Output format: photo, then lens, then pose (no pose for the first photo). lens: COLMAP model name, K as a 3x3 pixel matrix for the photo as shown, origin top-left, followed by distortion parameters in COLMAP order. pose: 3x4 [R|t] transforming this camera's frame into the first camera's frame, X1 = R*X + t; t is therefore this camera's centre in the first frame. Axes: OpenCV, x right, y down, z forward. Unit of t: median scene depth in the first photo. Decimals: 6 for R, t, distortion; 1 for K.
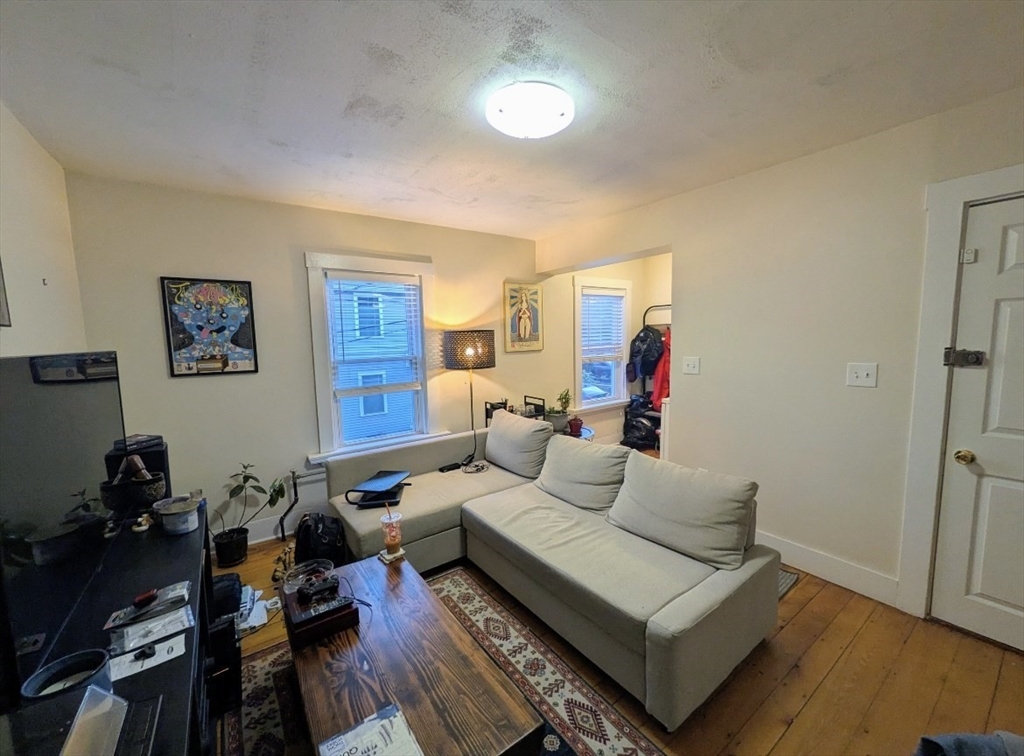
lens RADIAL K [[405.6, 0, 512.0], [0, 405.6, 378.0], [0, 0, 1]] dist [0.000359, -0.000019]
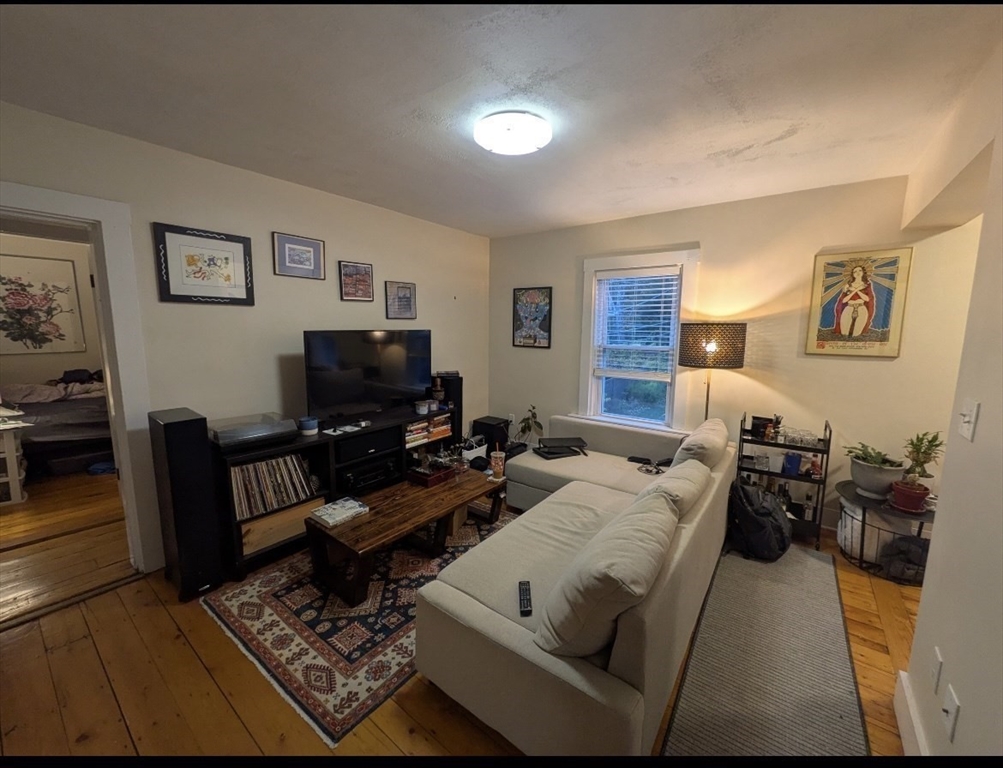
lens RADIAL K [[395.3, 0, 502.0], [0, 395.3, 377.4], [0, 0, 1]] dist [-0.001030, -0.000104]
pose [[0.300750, 0.154724, -0.941069, 0.525550], [-0.112056, 0.985650, 0.126243, -0.054812], [0.947097, 0.067485, 0.313772, 0.297904]]
